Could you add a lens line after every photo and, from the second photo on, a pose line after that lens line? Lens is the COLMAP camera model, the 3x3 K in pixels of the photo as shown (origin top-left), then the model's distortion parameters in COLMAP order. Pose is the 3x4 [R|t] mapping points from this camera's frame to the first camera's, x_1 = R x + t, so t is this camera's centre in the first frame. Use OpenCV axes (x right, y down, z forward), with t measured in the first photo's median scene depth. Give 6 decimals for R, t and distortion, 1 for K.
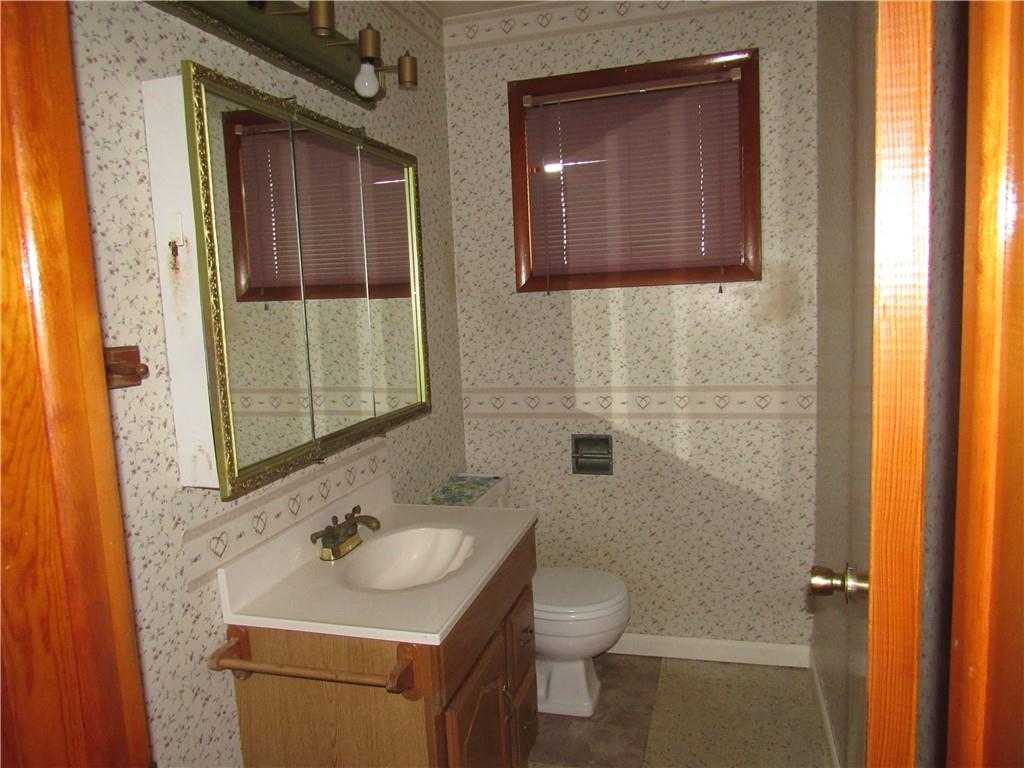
lens RADIAL K [[726.4, 0, 509.7], [0, 726.4, 383.5], [0, 0, 1]] dist [-0.027763, 0.018272]
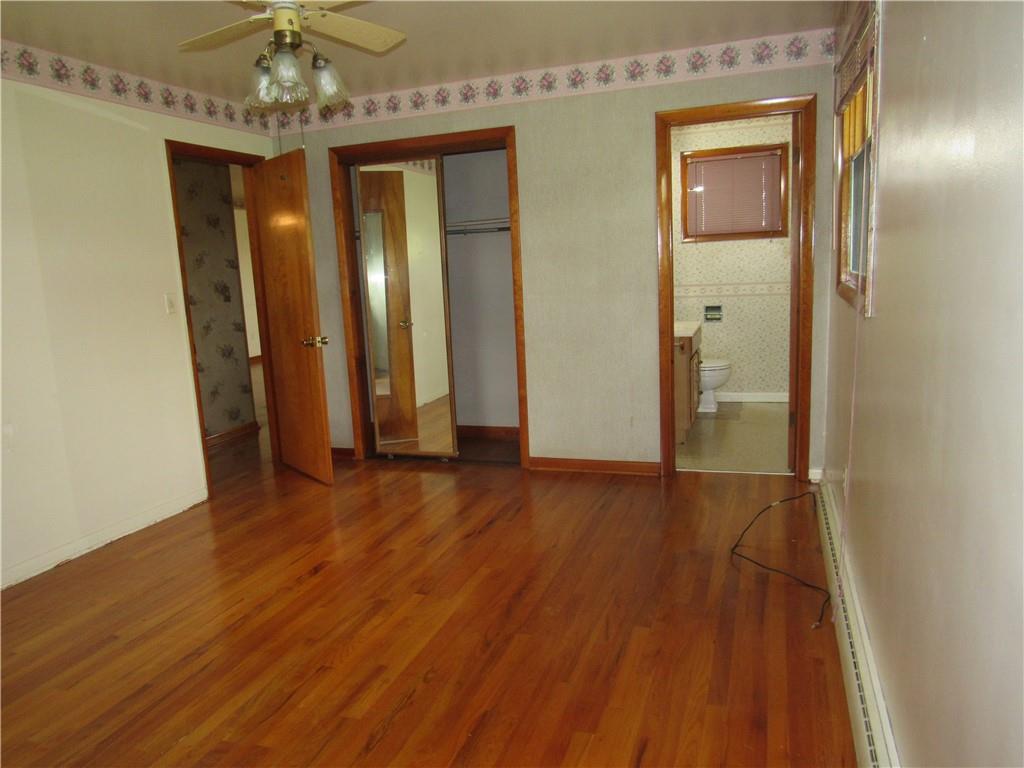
lens RADIAL K [[726.4, 0, 514.7], [0, 726.4, 382.2], [0, 0, 1]] dist [-0.027763, 0.018272]
pose [[0.999983, -0.005468, -0.001825, -0.519776], [0.005556, 0.998596, 0.052688, 0.192736], [0.001534, -0.052698, 0.998609, -1.328080]]
